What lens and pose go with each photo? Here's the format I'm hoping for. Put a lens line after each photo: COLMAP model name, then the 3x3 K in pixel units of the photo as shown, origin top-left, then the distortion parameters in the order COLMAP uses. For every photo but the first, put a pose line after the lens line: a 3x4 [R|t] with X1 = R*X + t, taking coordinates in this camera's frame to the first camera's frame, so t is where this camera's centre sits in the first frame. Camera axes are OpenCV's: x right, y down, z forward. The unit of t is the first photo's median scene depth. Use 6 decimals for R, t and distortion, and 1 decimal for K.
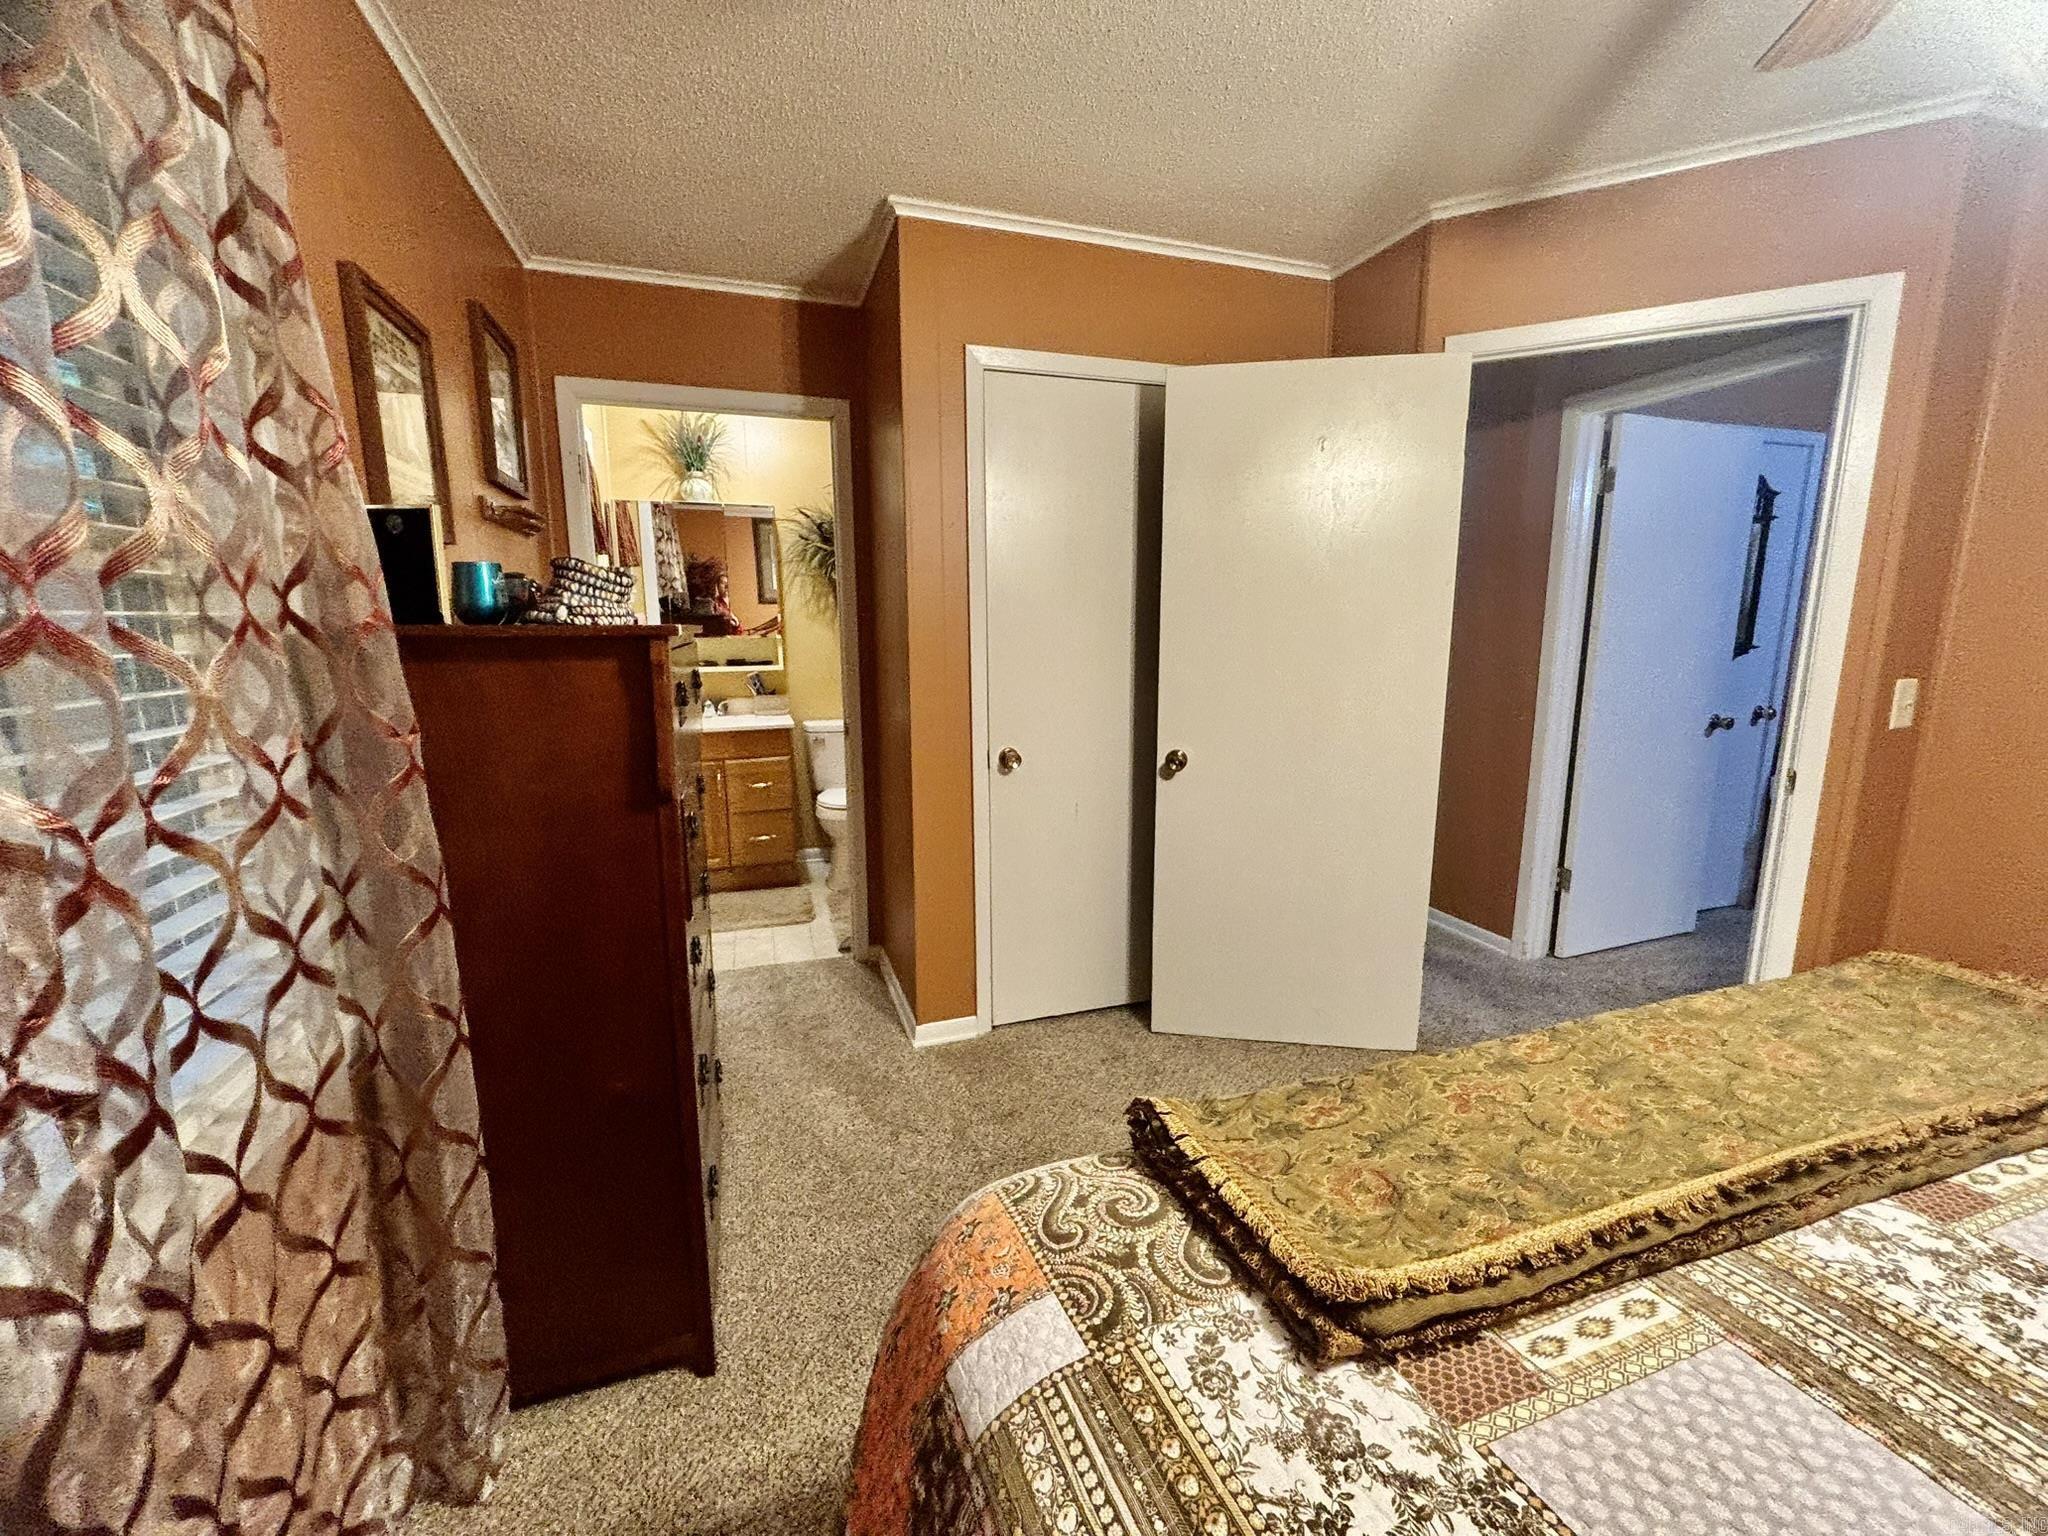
lens RADIAL K [[835.6, 0, 1027.1], [0, 835.6, 768.8], [0, 0, 1]] dist [-0.000414, 0.000192]
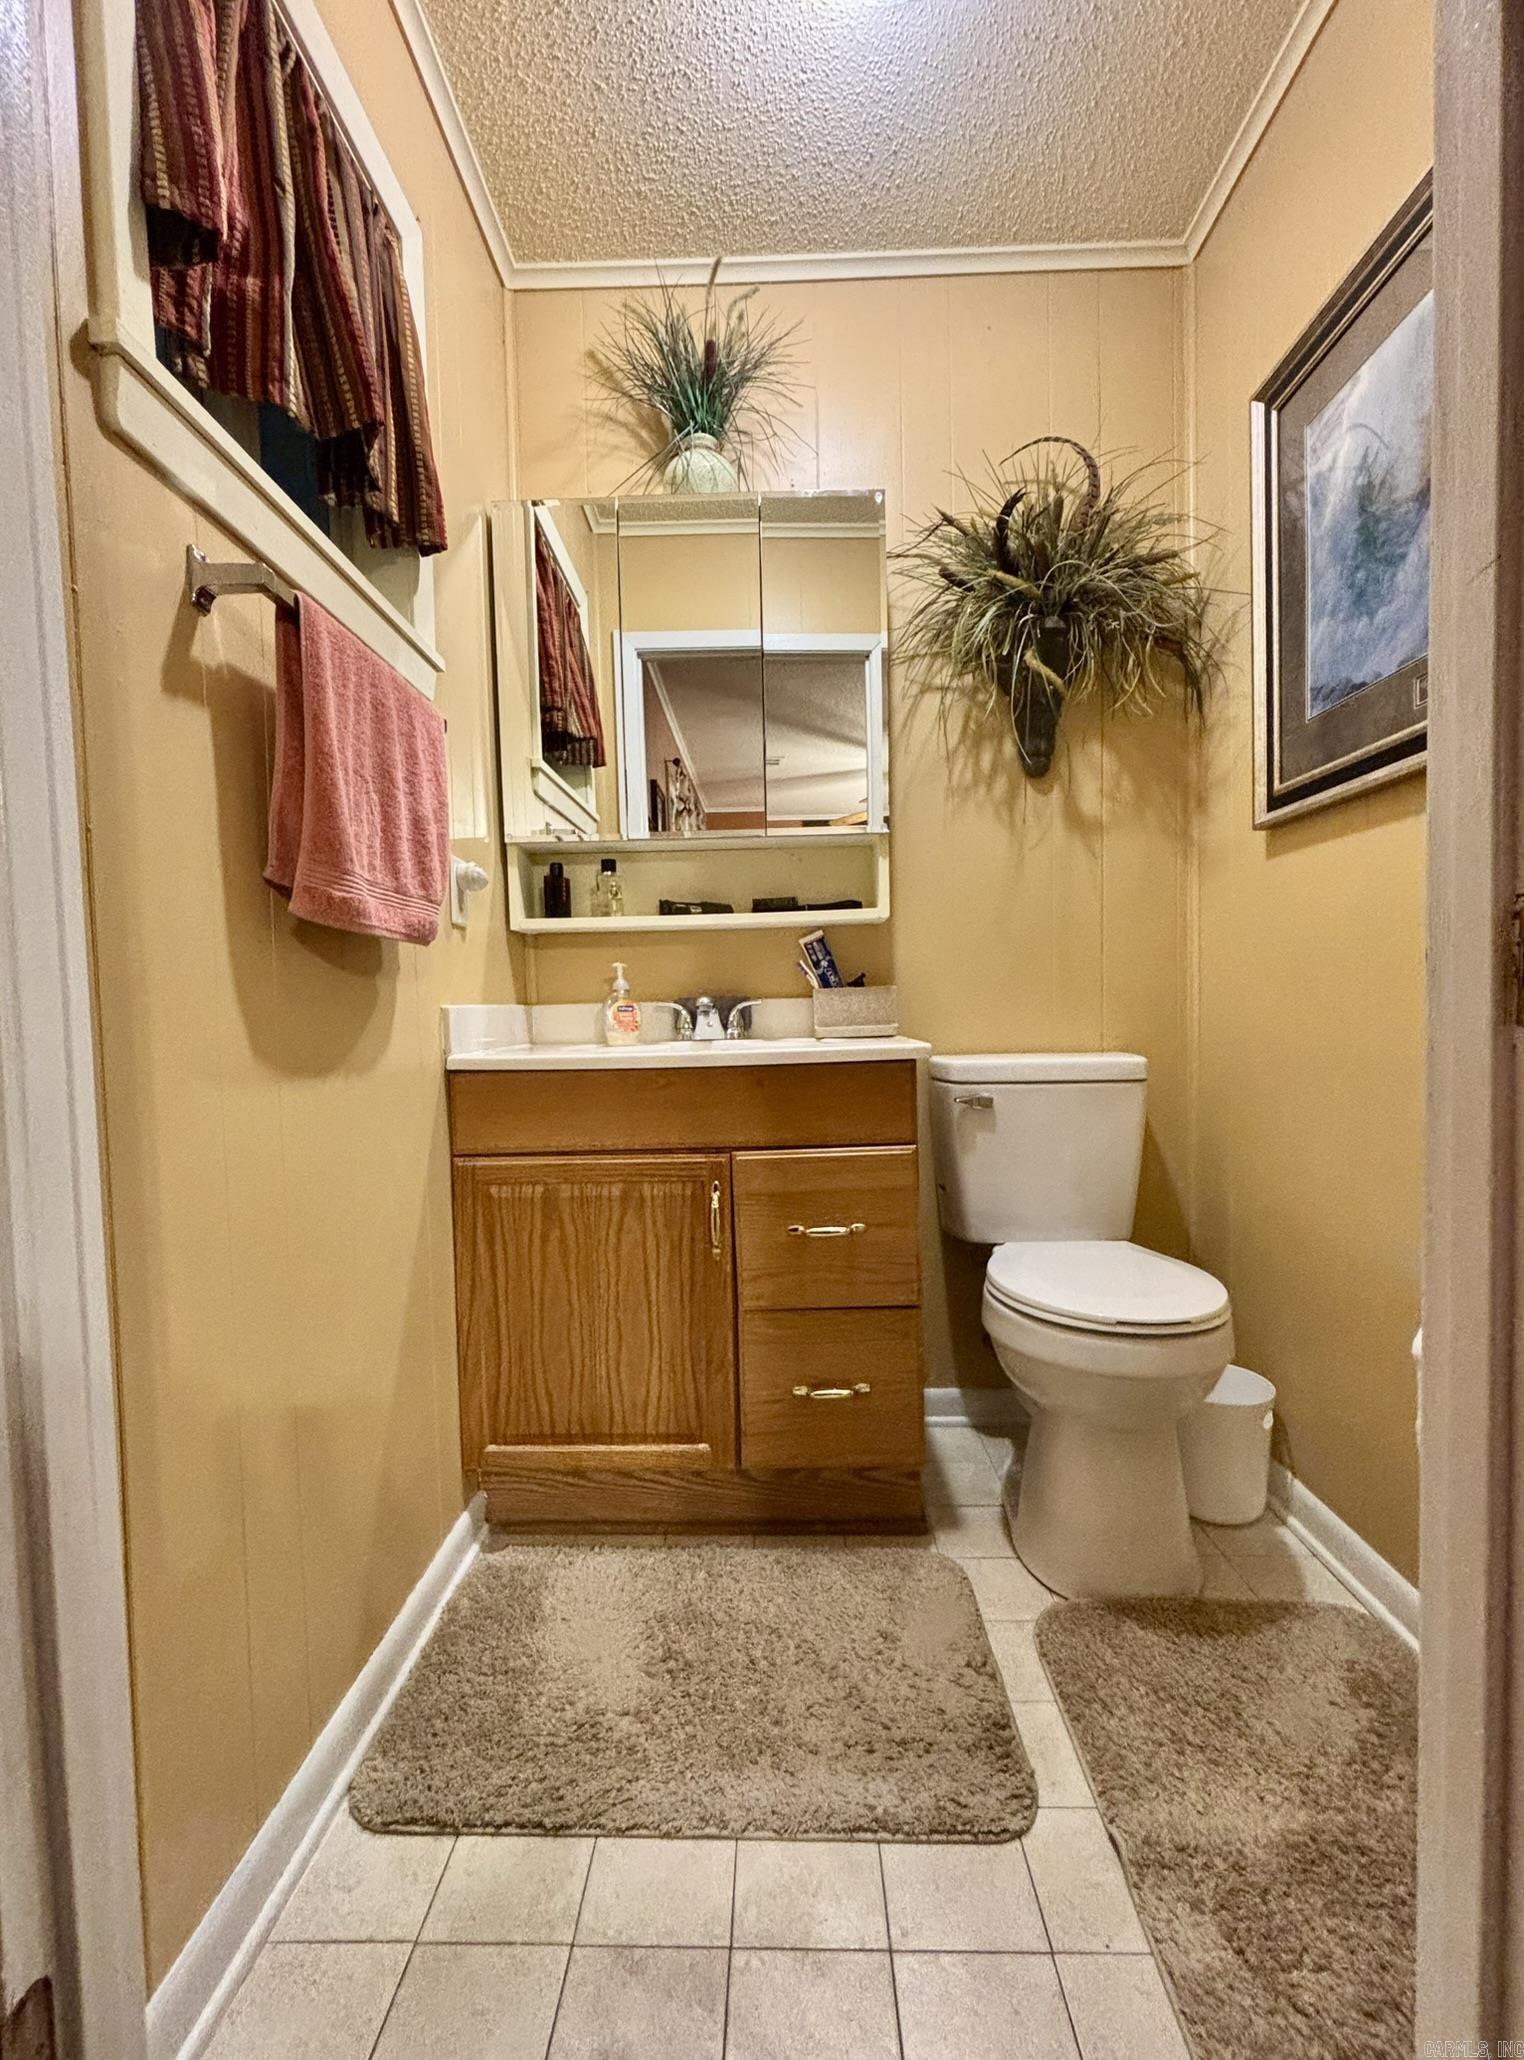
lens RADIAL K [[908.7, 0, 762.0], [0, 908.7, 1030.0], [0, 0, 1]] dist [-0.017174, 0.009534]
pose [[0.941101, -0.001710, -0.338122, -0.212936], [-0.043153, 0.991202, -0.125123, -0.012070], [0.335361, 0.132345, 0.932747, 0.616973]]
